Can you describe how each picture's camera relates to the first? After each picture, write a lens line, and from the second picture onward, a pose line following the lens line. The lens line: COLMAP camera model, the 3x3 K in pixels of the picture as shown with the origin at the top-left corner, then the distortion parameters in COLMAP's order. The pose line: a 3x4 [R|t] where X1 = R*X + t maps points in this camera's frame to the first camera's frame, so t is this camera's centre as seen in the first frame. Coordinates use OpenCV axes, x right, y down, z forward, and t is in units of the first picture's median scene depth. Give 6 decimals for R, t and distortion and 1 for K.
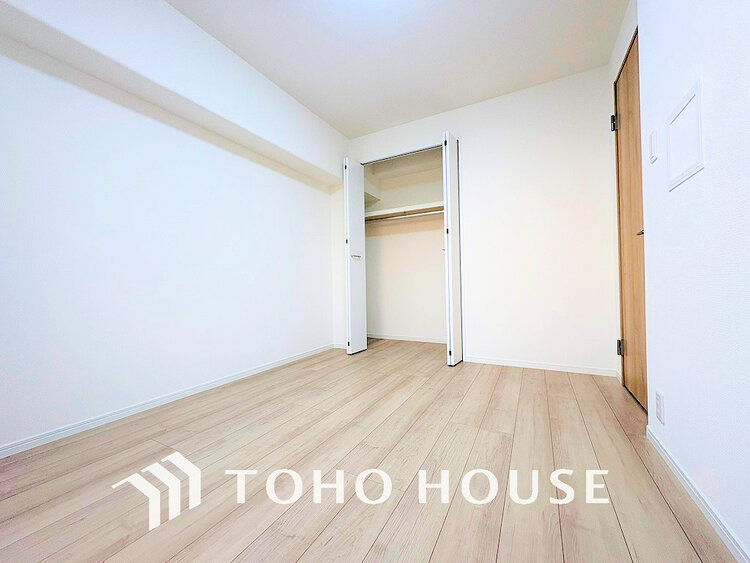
lens RADIAL K [[296.6, 0, 373.6], [0, 296.6, 281.2], [0, 0, 1]] dist [0.000915, -0.000073]
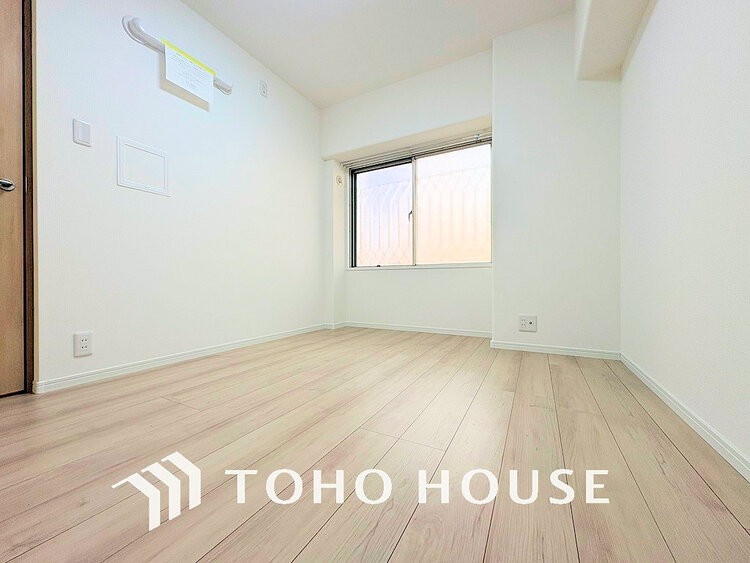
lens RADIAL K [[296.6, 0, 373.6], [0, 296.6, 281.2], [0, 0, 1]] dist [0.000915, -0.000073]
pose [[-0.999588, 0.026436, 0.011156, -0.201380], [0.026404, 0.999647, -0.003052, 0.151926], [-0.011233, -0.002757, -0.999933, 1.745492]]
